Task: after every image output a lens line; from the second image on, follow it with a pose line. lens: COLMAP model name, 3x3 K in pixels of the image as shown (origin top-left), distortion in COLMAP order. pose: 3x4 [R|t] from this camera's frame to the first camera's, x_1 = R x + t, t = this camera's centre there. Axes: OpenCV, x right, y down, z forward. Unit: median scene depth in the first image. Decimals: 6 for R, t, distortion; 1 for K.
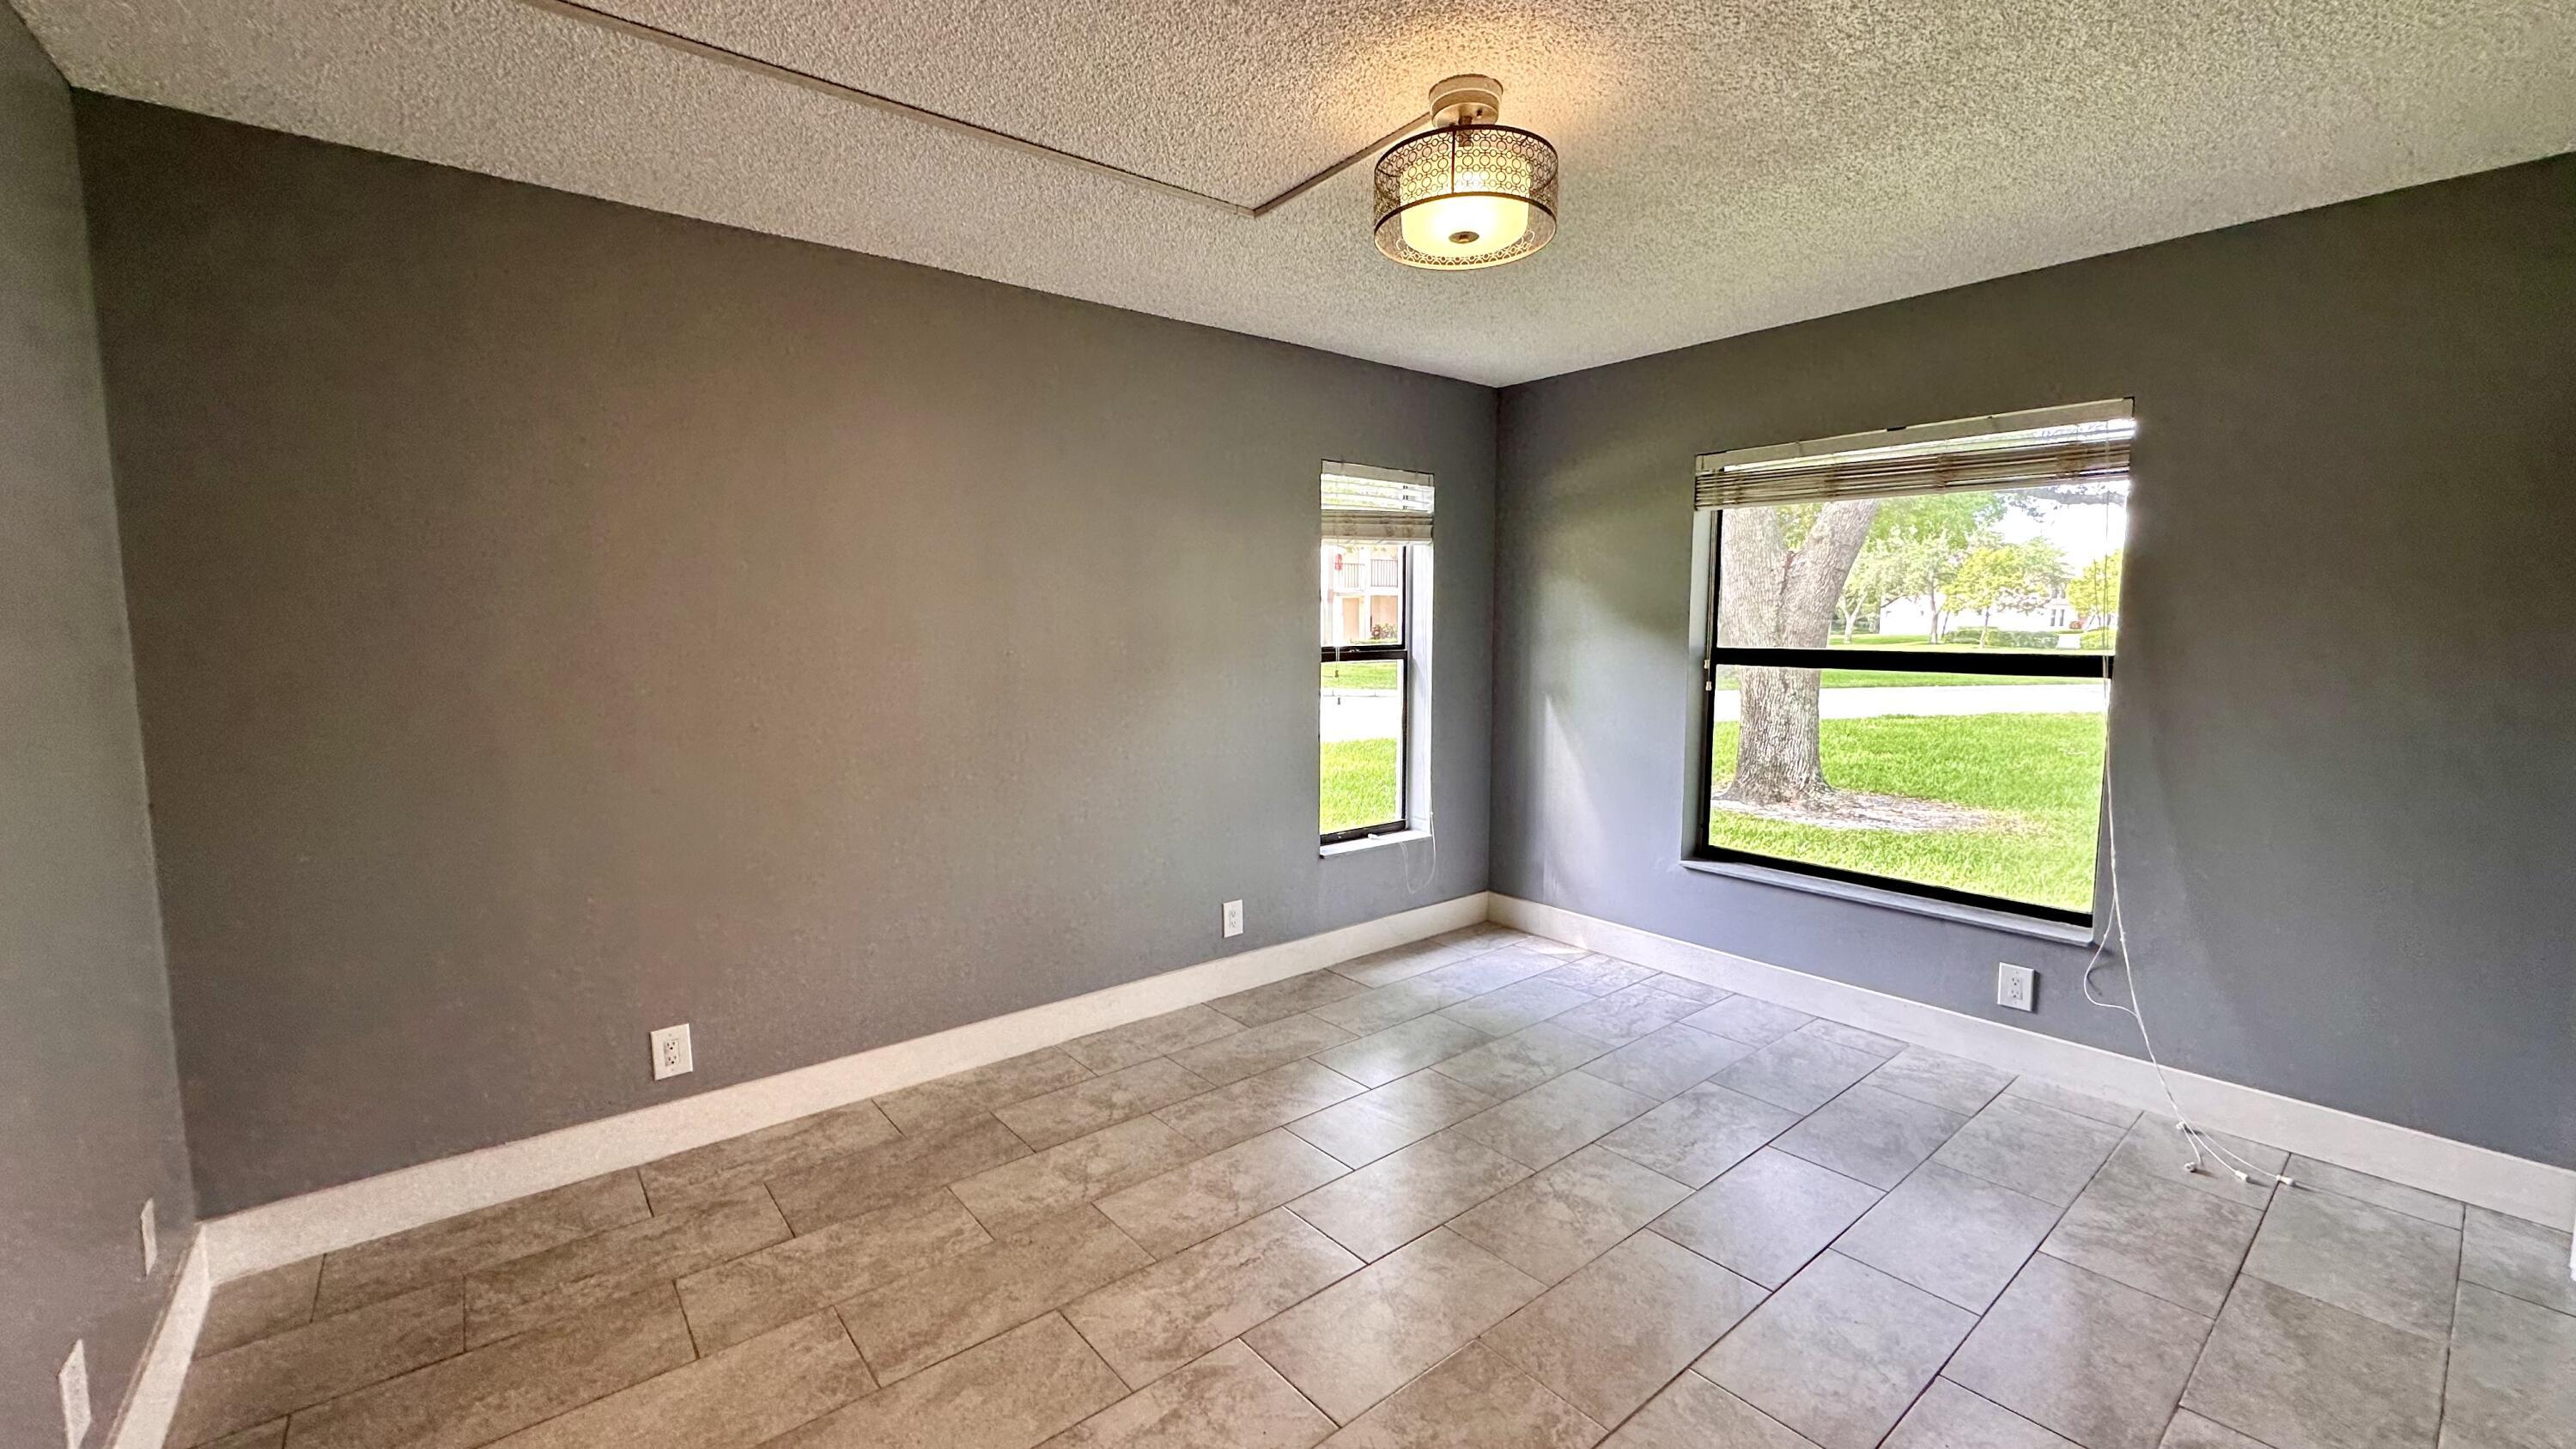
lens RADIAL K [[1027.7, 0, 1282.7], [0, 1027.7, 719.2], [0, 0, 1]] dist [-0.002616, 0.000677]
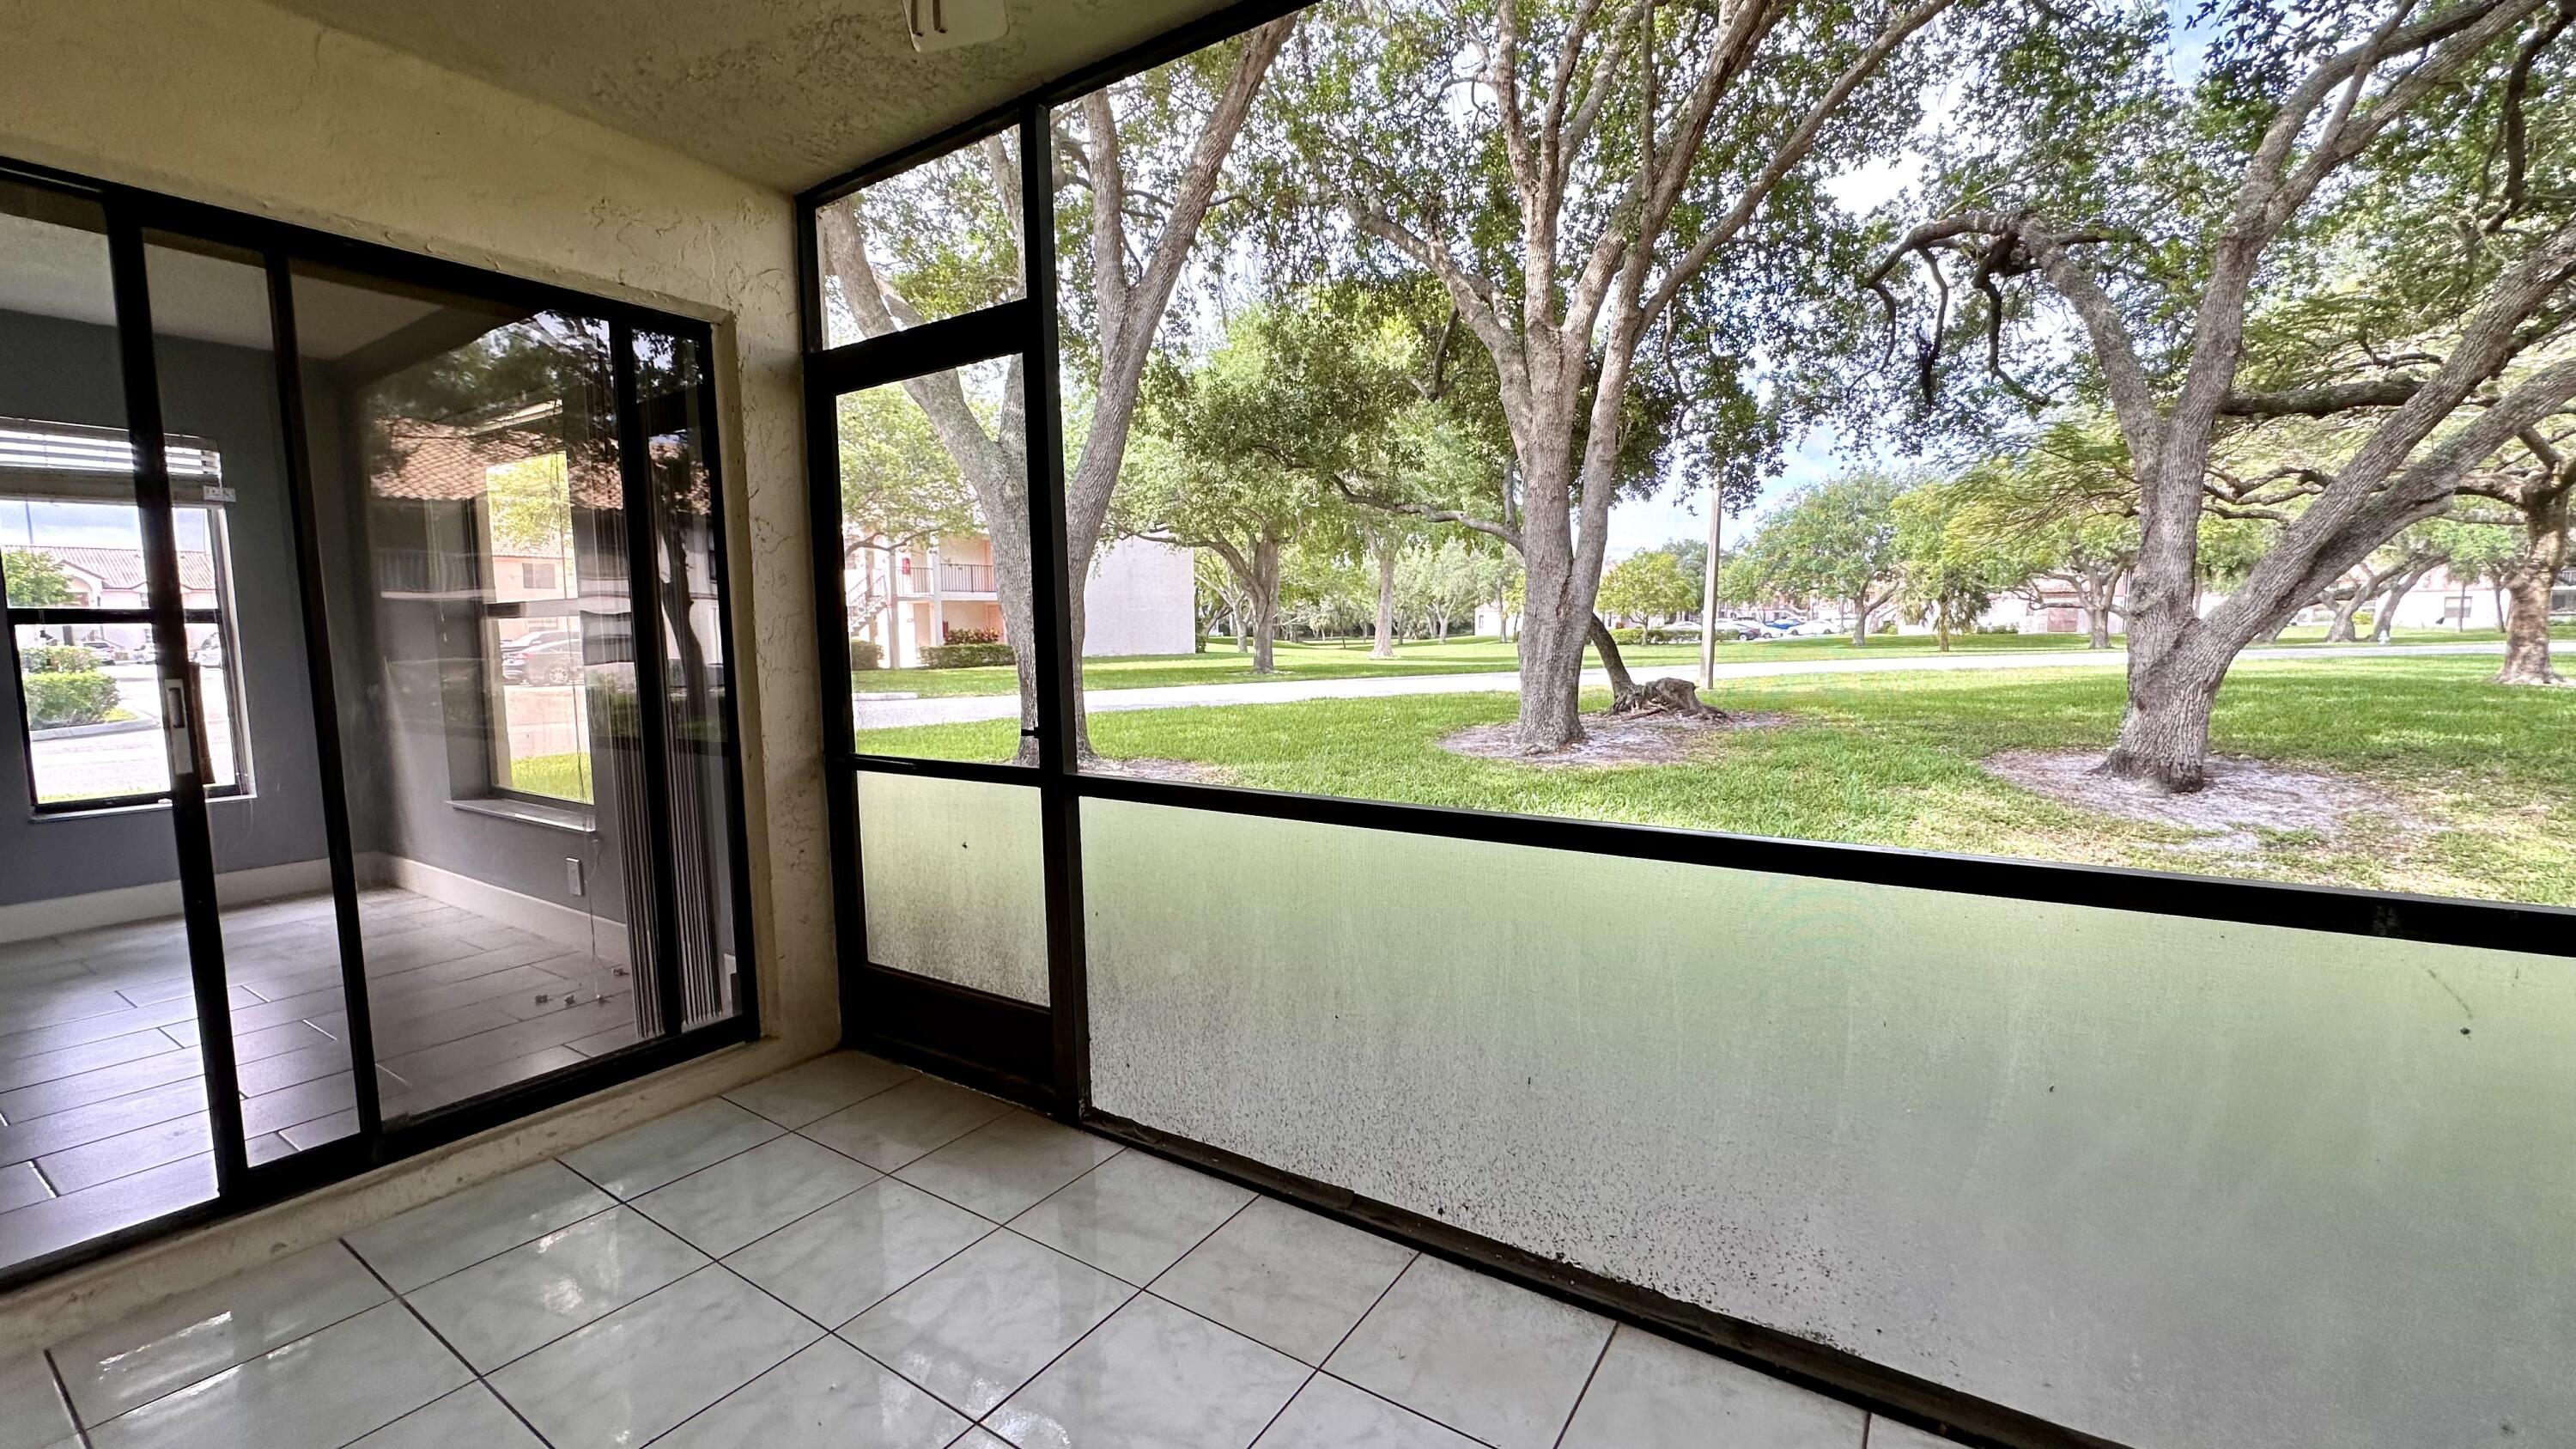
lens RADIAL K [[1027.7, 0, 1289.9], [0, 1027.7, 719.8], [0, 0, 1]] dist [-0.002616, 0.000677]
pose [[0.950465, -0.038416, 0.308448, 0.969947], [0.041538, 0.999131, -0.003560, 0.100359], [-0.308043, 0.016196, 0.951235, -0.329381]]
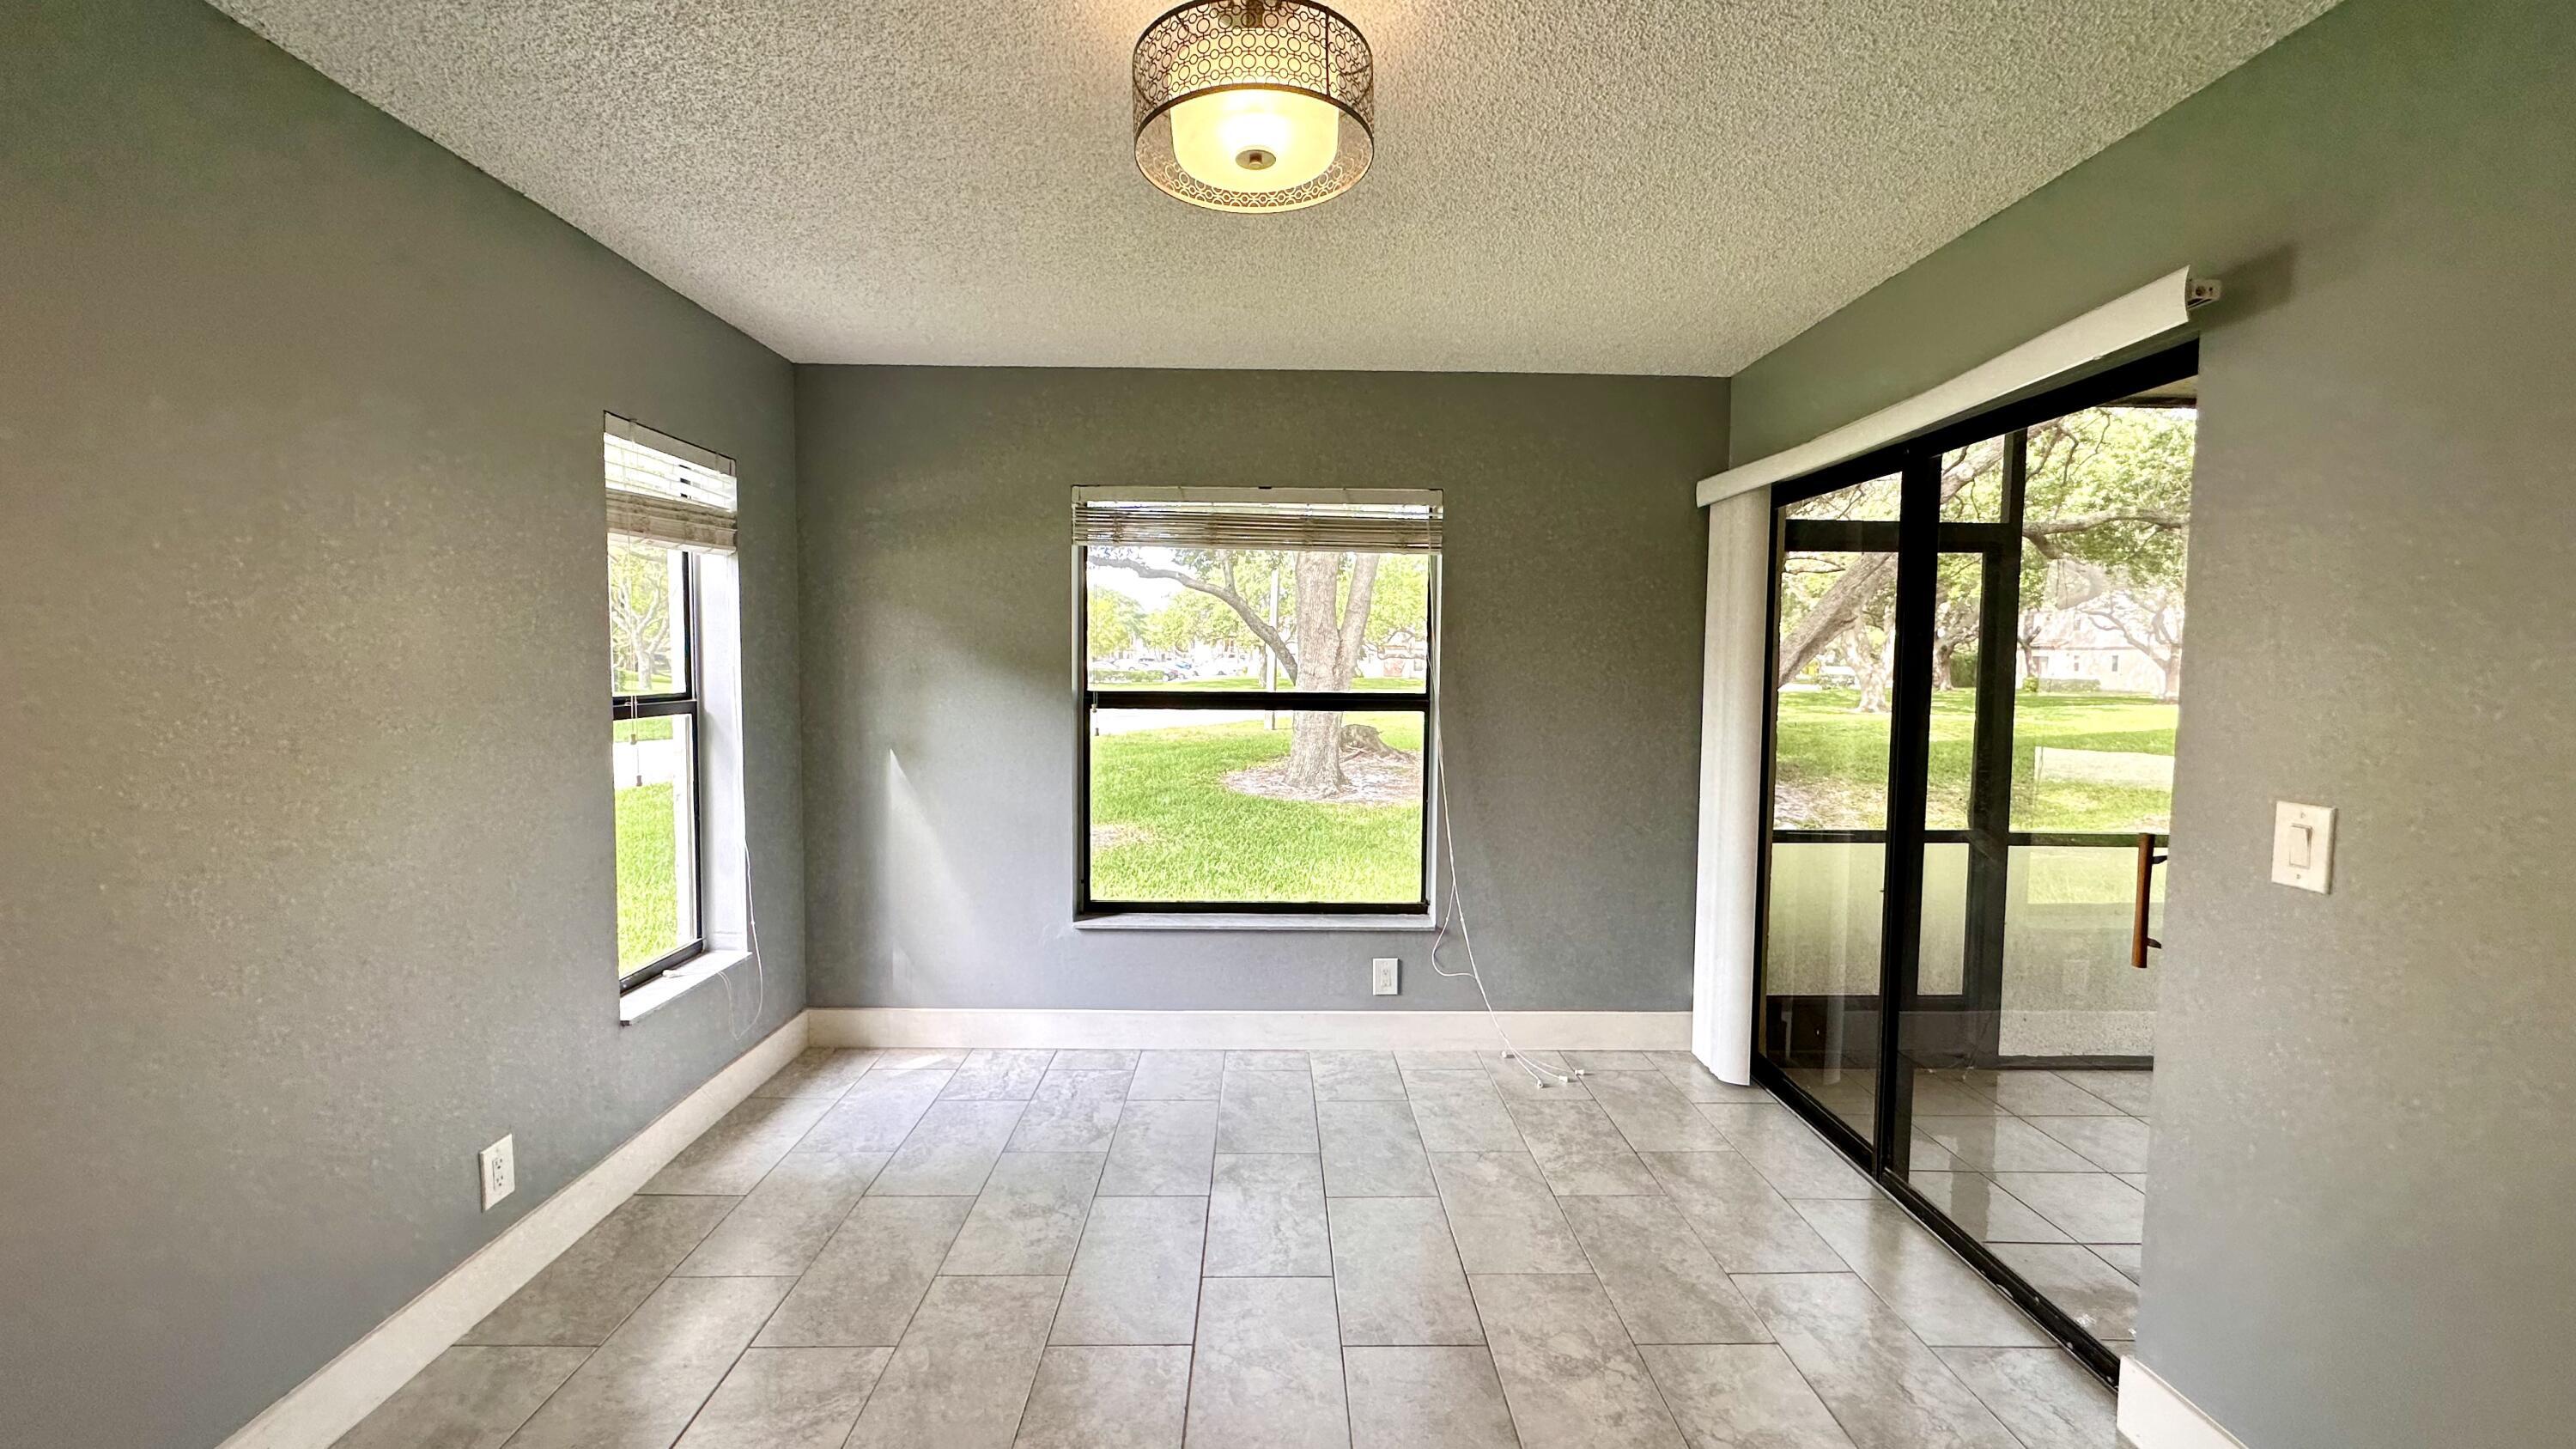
lens RADIAL K [[1027.7, 0, 1286.1], [0, 1027.7, 722.2], [0, 0, 1]] dist [-0.002616, 0.000677]
pose [[0.619467, -0.038467, 0.784080, -0.224761], [0.066440, 0.997784, -0.003540, -0.027530], [-0.782206, 0.054287, 0.620650, 0.292821]]
